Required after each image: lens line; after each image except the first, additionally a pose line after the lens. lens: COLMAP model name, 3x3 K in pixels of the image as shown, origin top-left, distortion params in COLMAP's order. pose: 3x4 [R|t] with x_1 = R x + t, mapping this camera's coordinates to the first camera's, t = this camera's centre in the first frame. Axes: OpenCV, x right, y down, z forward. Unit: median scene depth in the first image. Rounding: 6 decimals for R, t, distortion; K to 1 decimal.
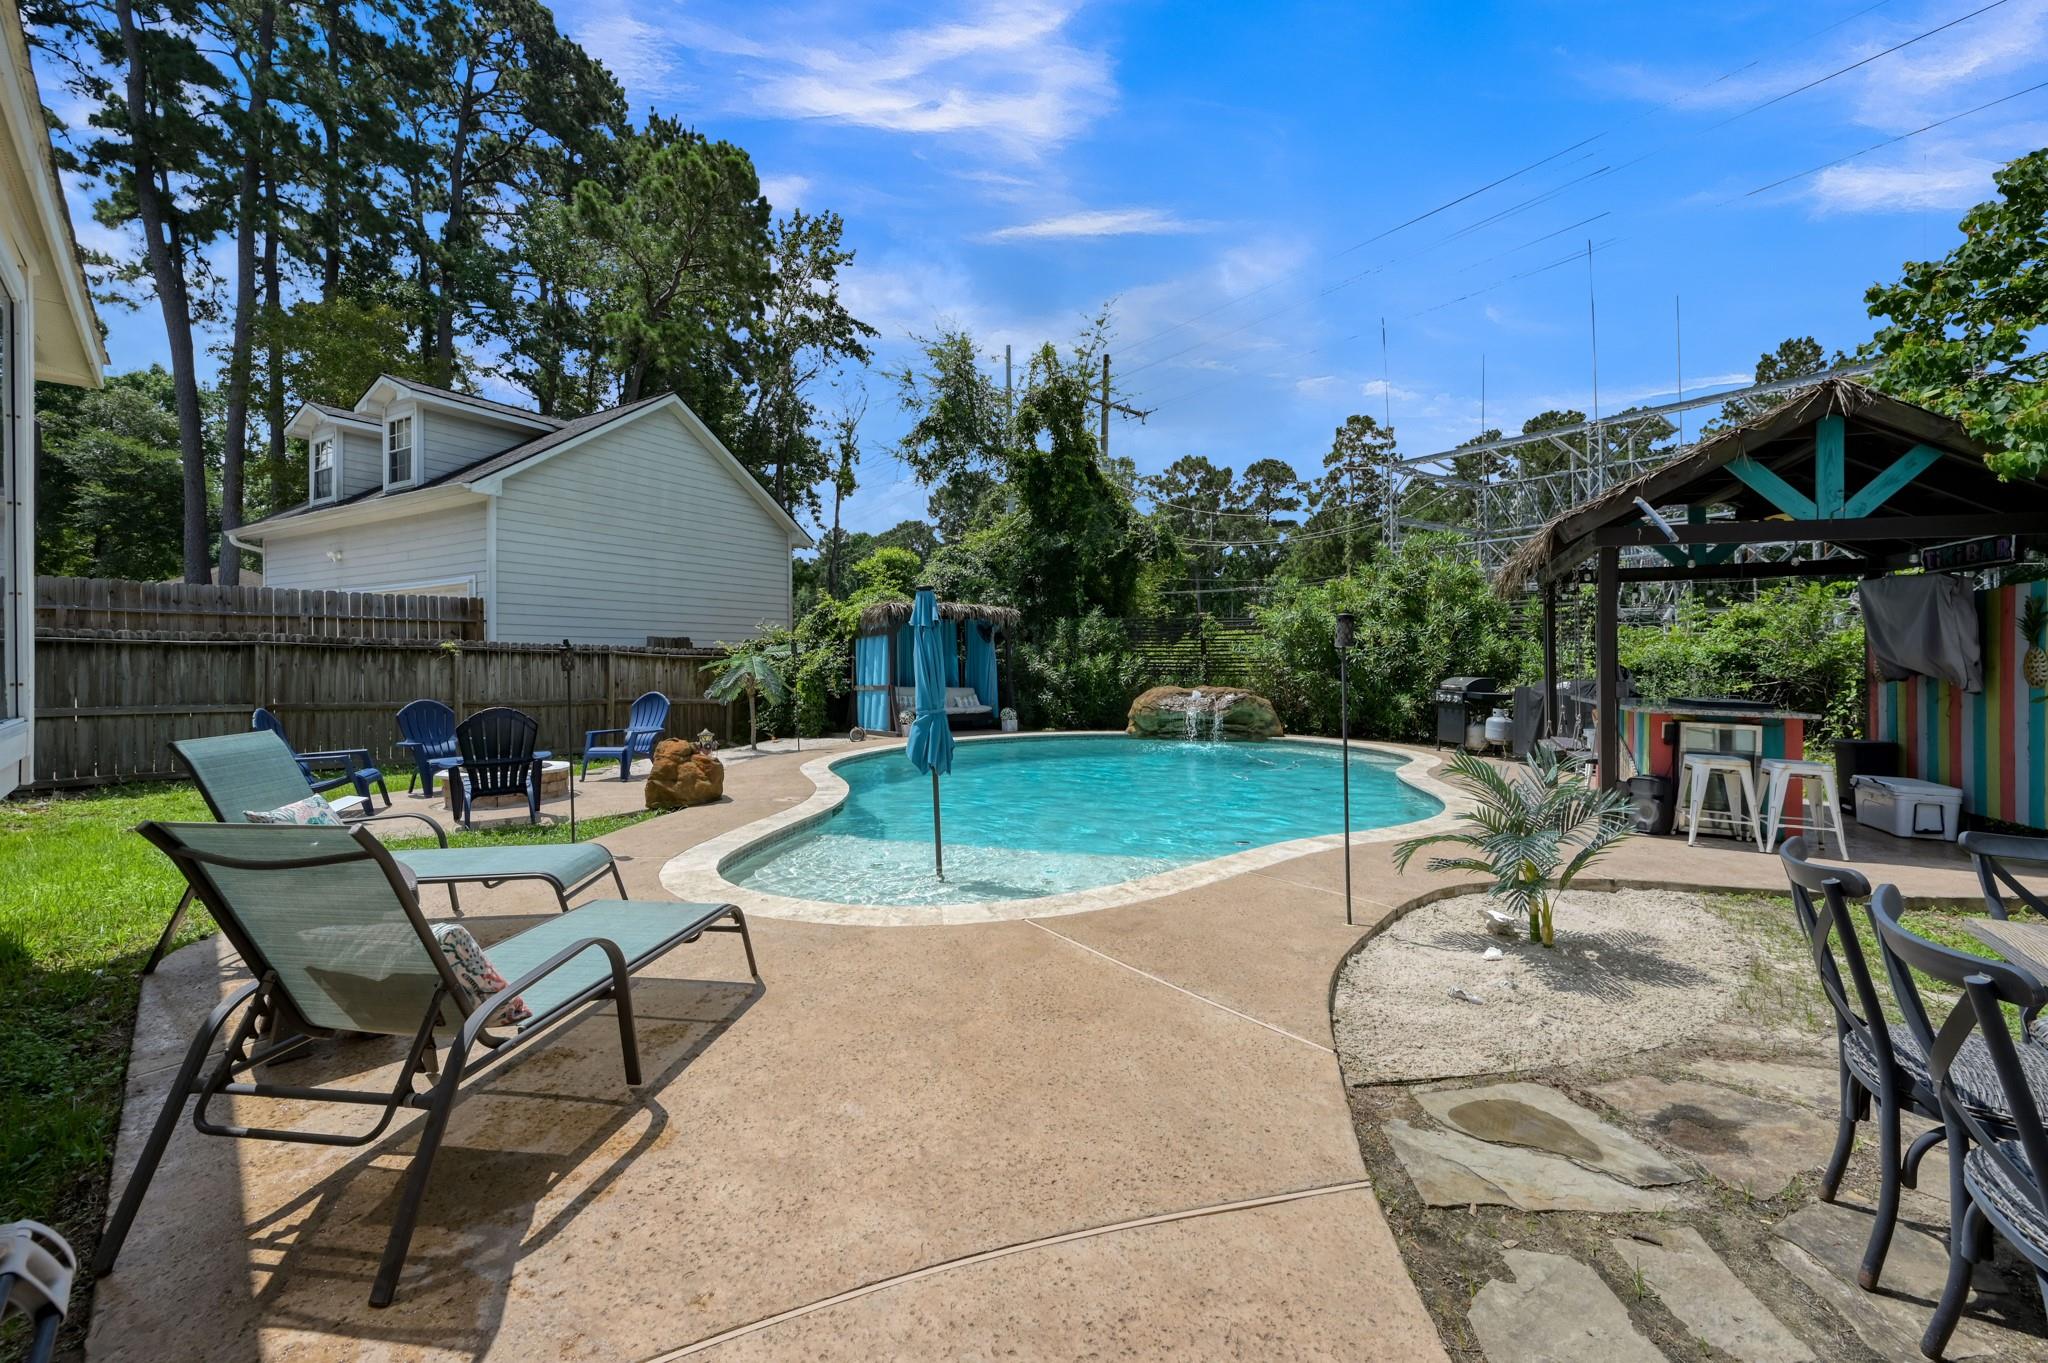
lens RADIAL K [[817.4, 0, 1028.8], [0, 817.4, 644.2], [0, 0, 1]] dist [-0.000678, -0.000084]
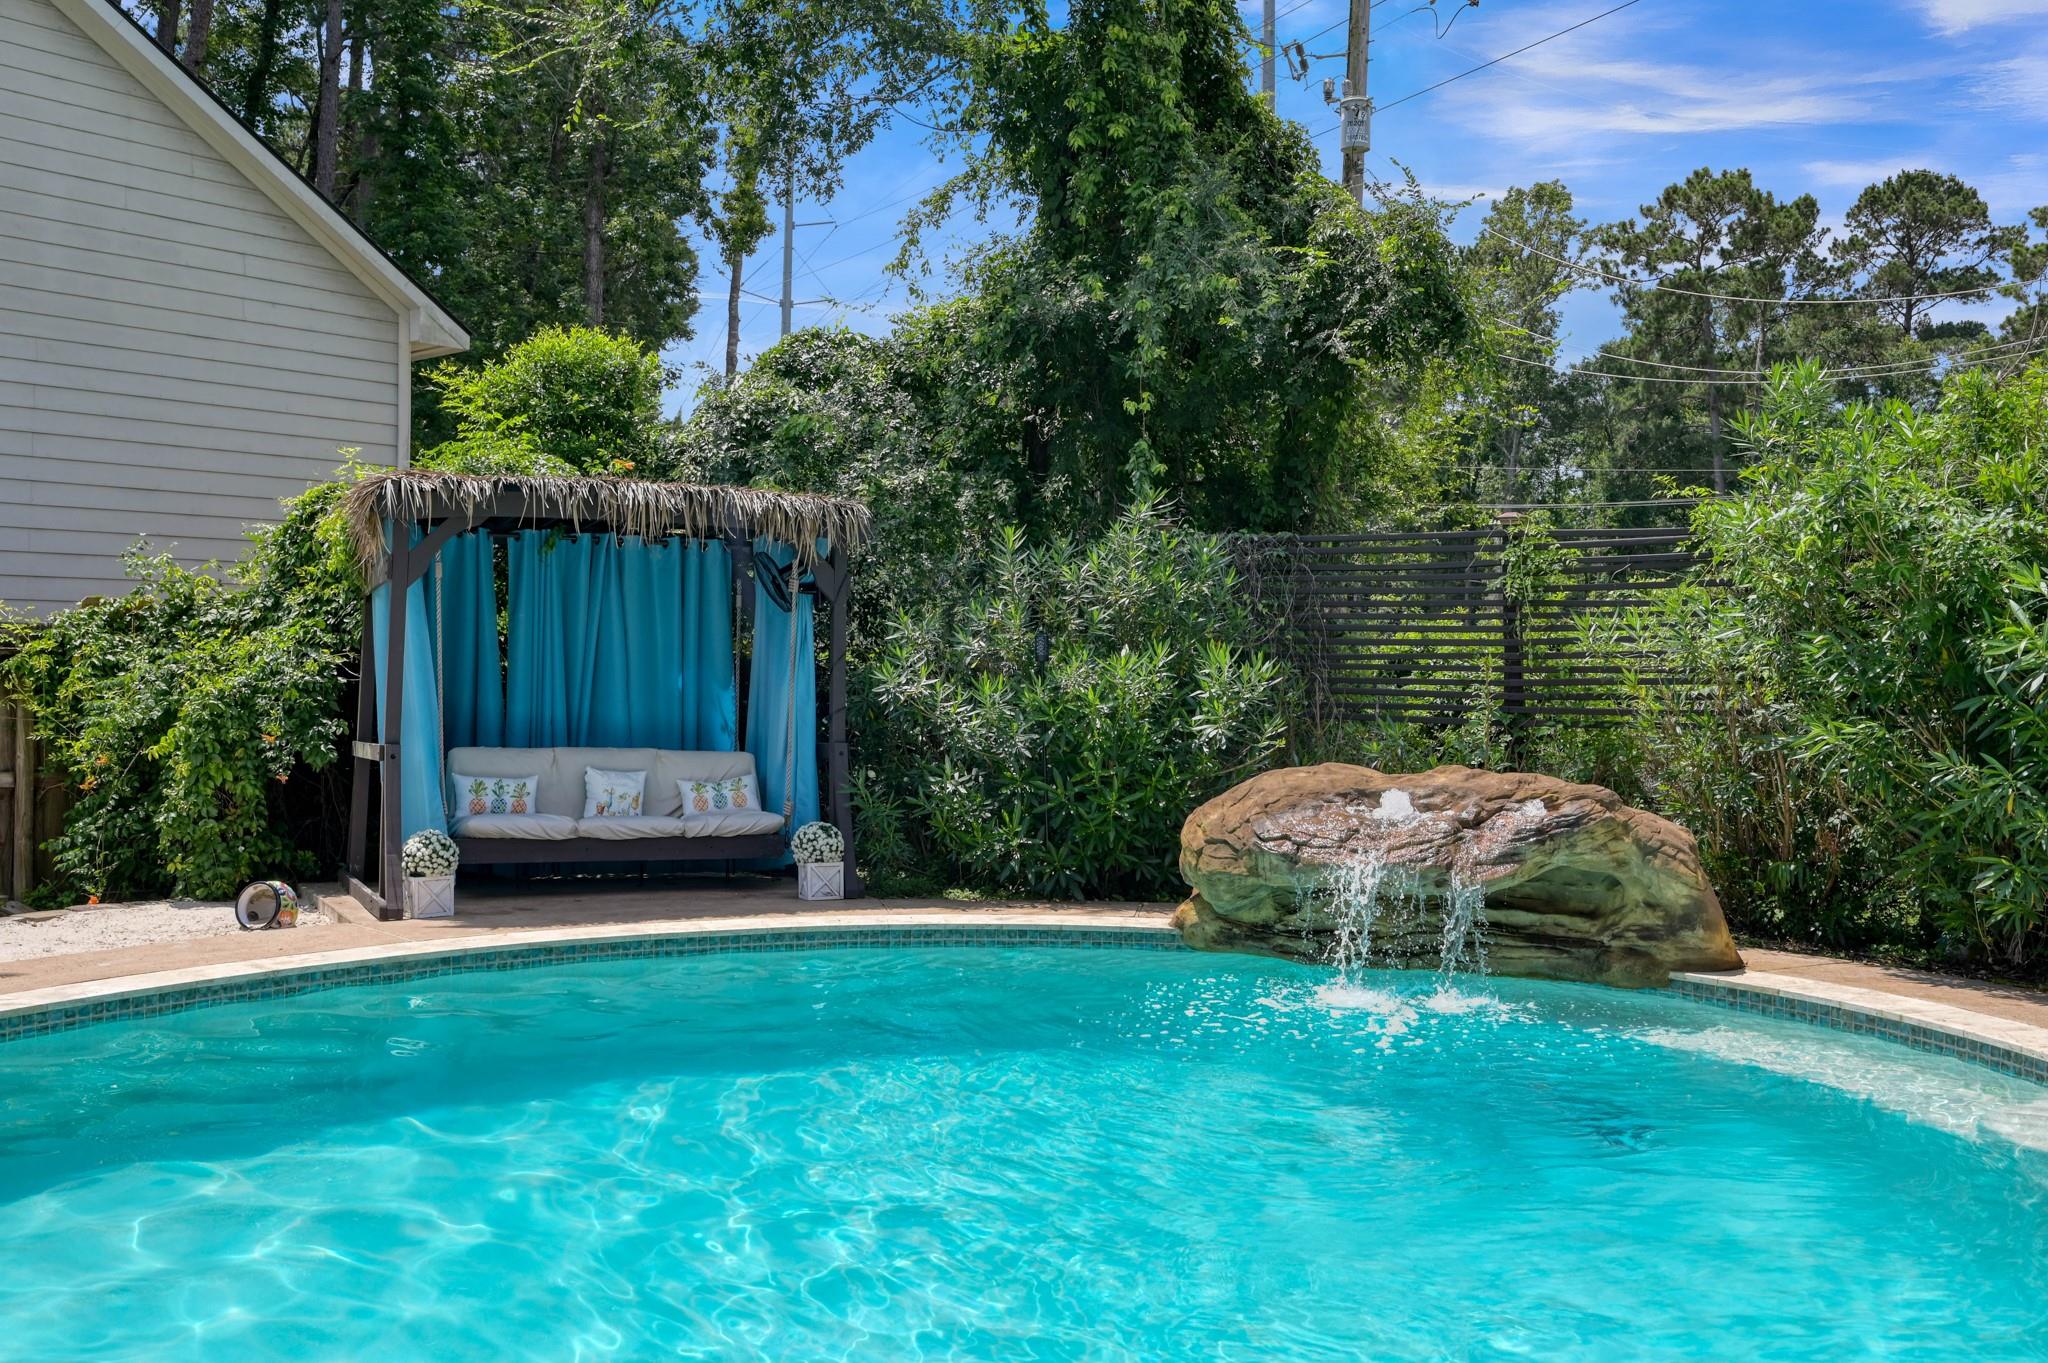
lens RADIAL K [[1790.4, 0, 1024.6], [0, 1790.4, 678.9], [0, 0, 1]] dist [-0.000147, 0.000662]
pose [[0.983945, 0.010779, -0.178144, 0.141700], [-0.005743, 0.999570, 0.028762, 0.003669], [0.178378, -0.027277, 0.983584, 0.299625]]
